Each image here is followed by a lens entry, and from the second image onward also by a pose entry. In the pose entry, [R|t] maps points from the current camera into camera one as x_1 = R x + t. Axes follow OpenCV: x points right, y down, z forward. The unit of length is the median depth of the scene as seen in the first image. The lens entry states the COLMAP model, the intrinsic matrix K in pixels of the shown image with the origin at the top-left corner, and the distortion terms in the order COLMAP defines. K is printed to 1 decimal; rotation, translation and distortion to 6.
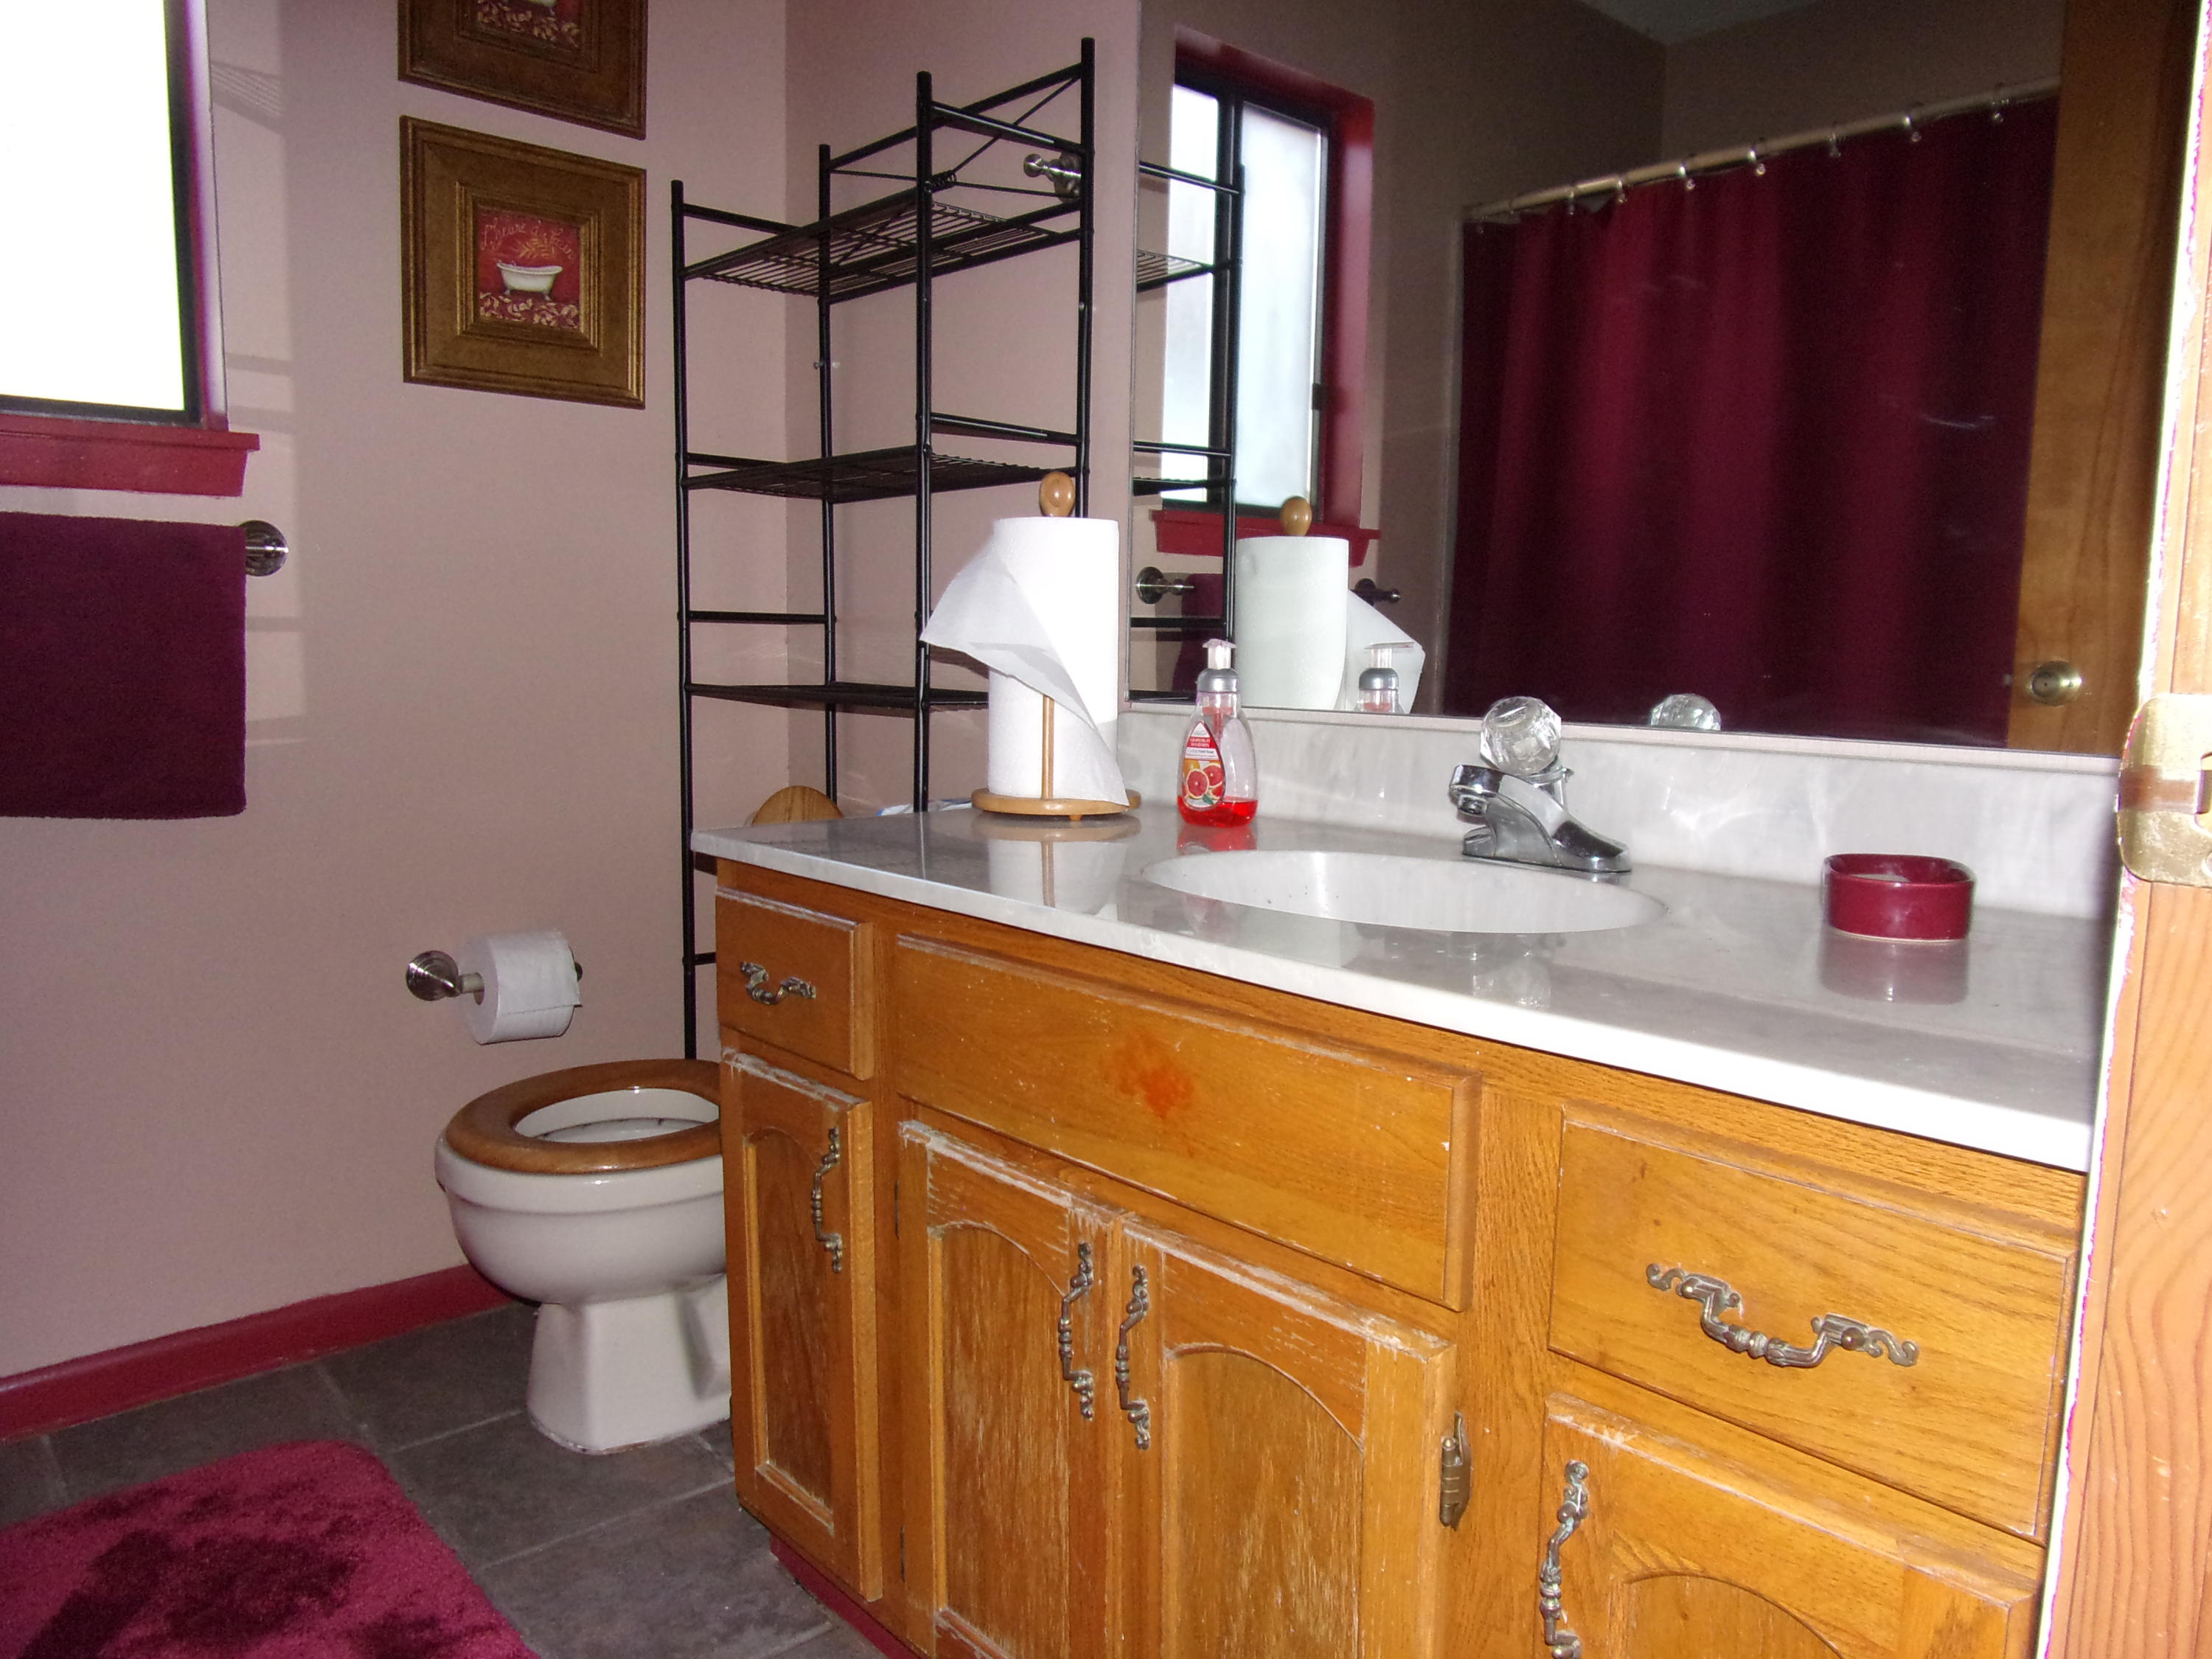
lens RADIAL K [[1574.0, 0, 1110.6], [0, 1574.0, 837.3], [0, 0, 1]] dist [-0.047180, 0.011781]
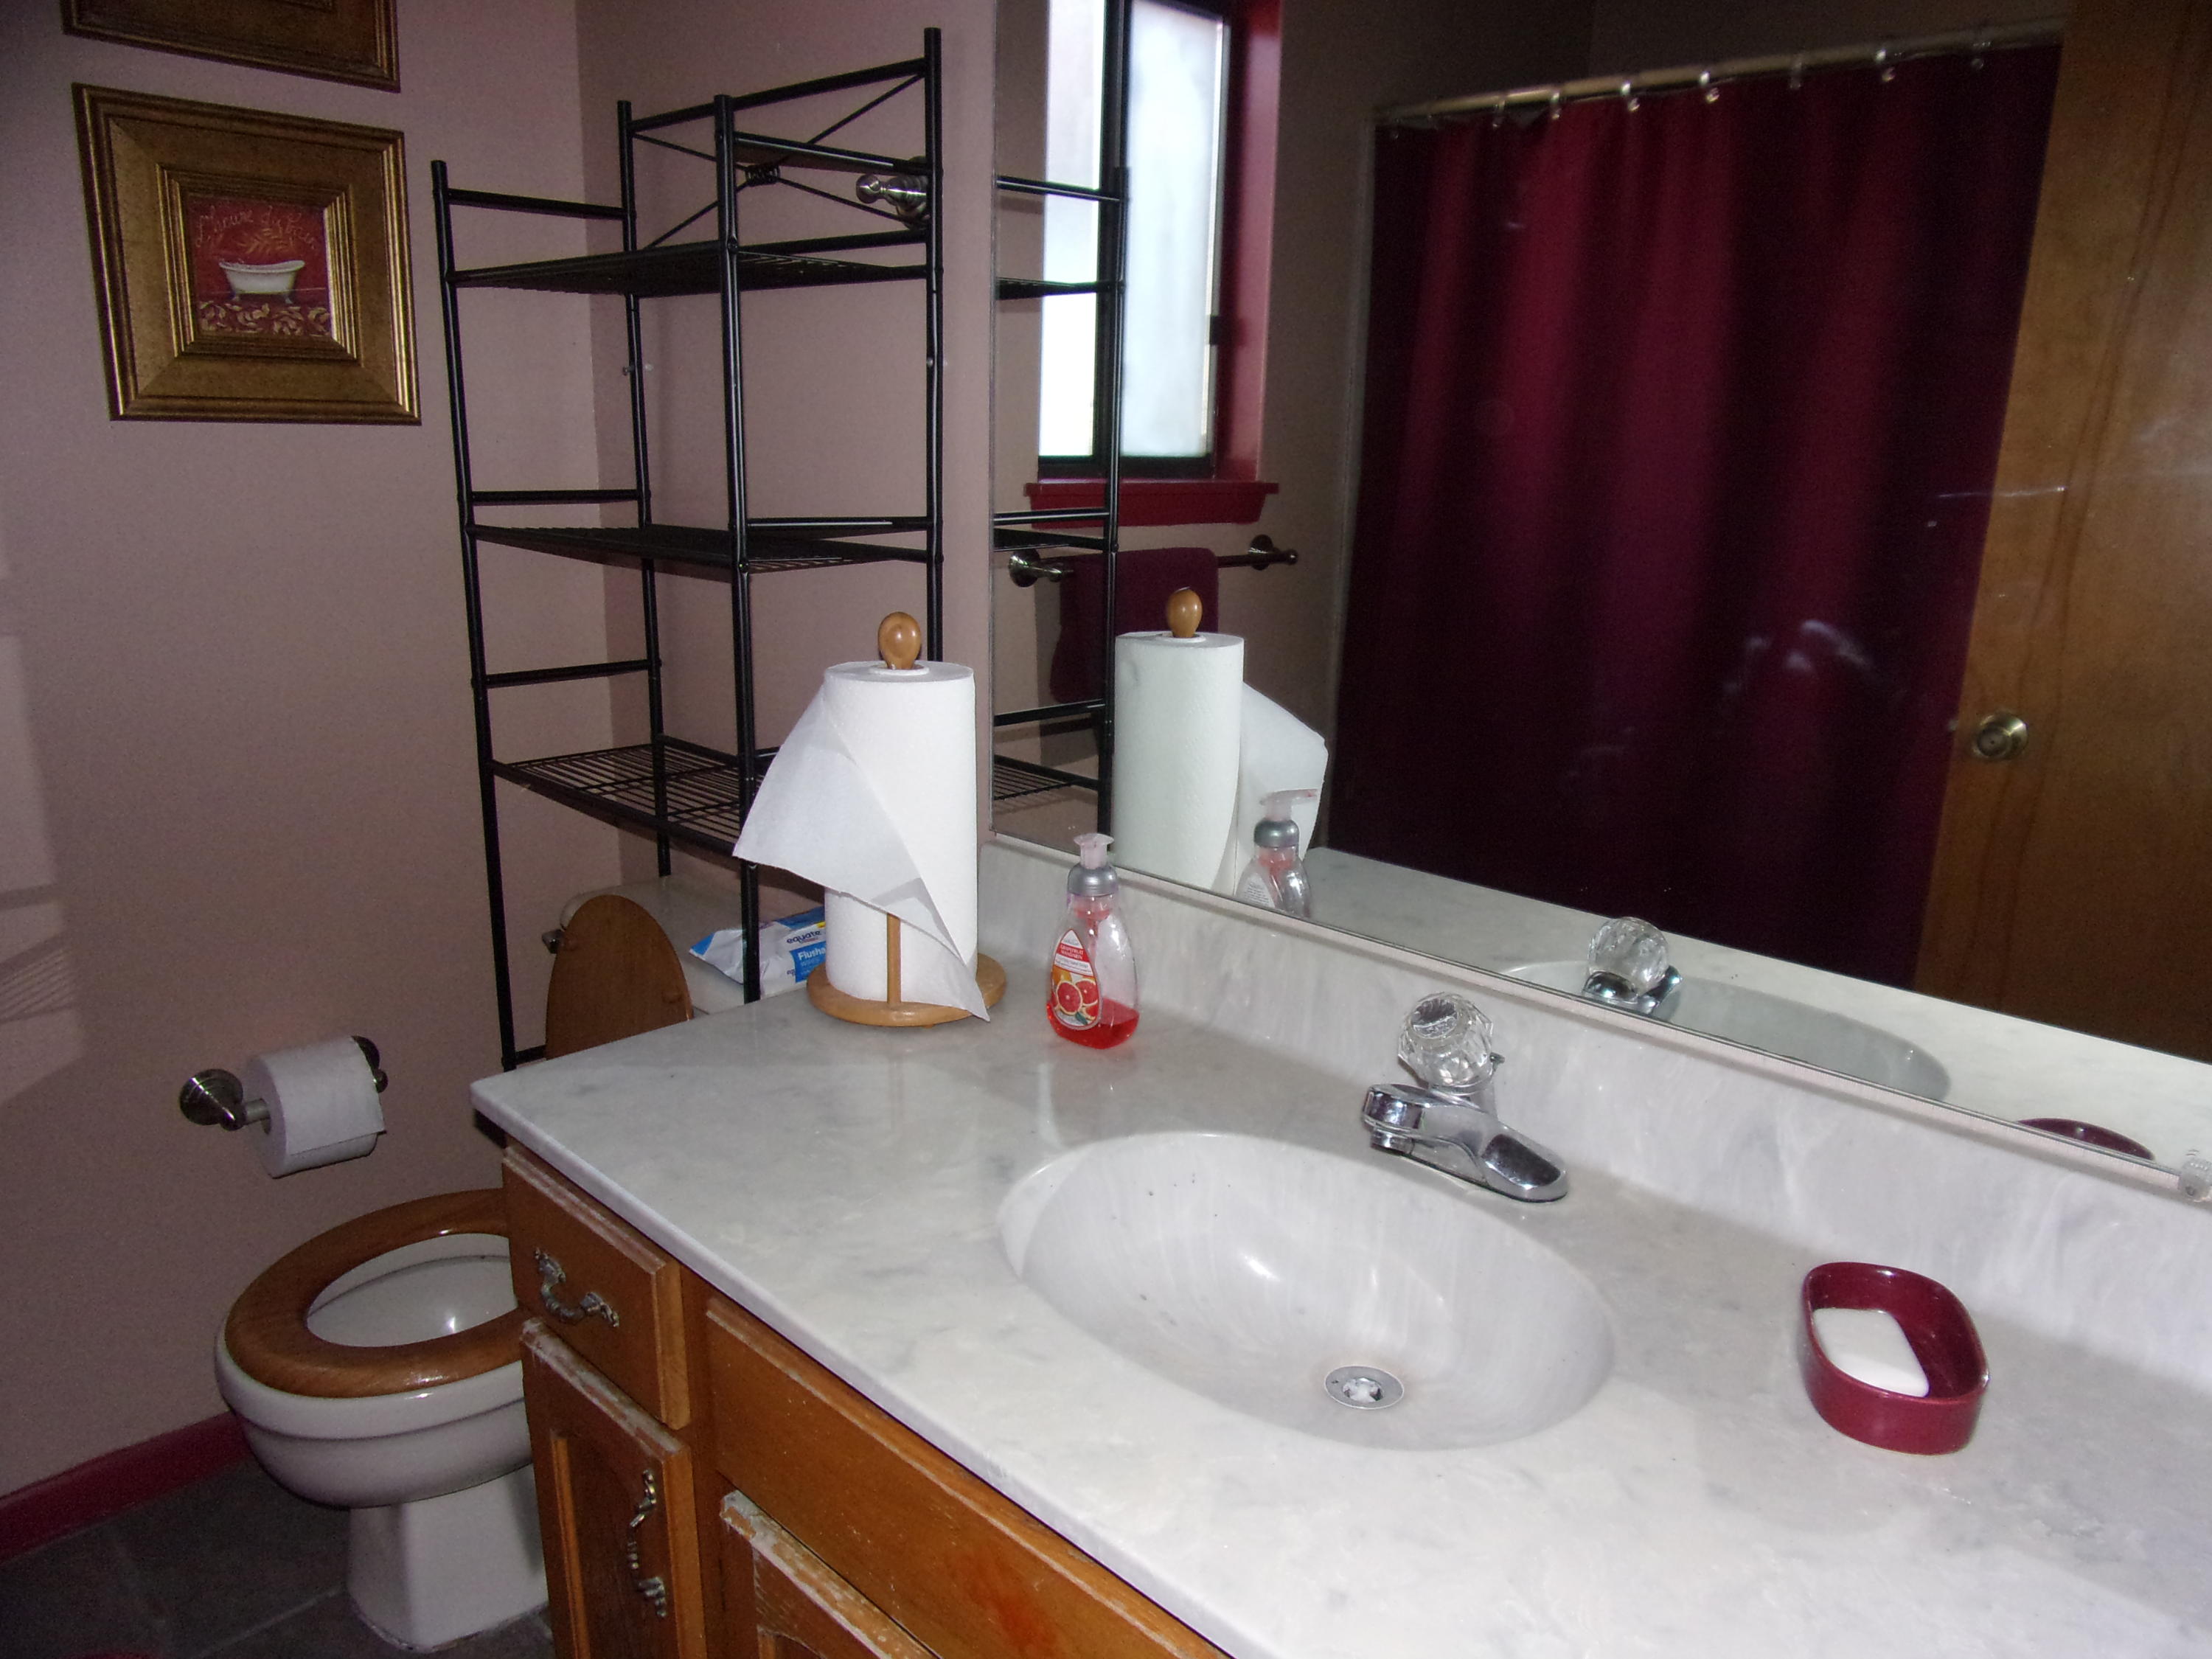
lens RADIAL K [[1590.2, 0, 1105.0], [0, 1590.2, 831.2], [0, 0, 1]] dist [-0.046265, 0.029039]
pose [[0.997862, -0.012961, 0.064064, 0.016263], [0.004315, 0.991067, 0.133296, -0.193926], [-0.065219, -0.132735, 0.989004, 0.119330]]
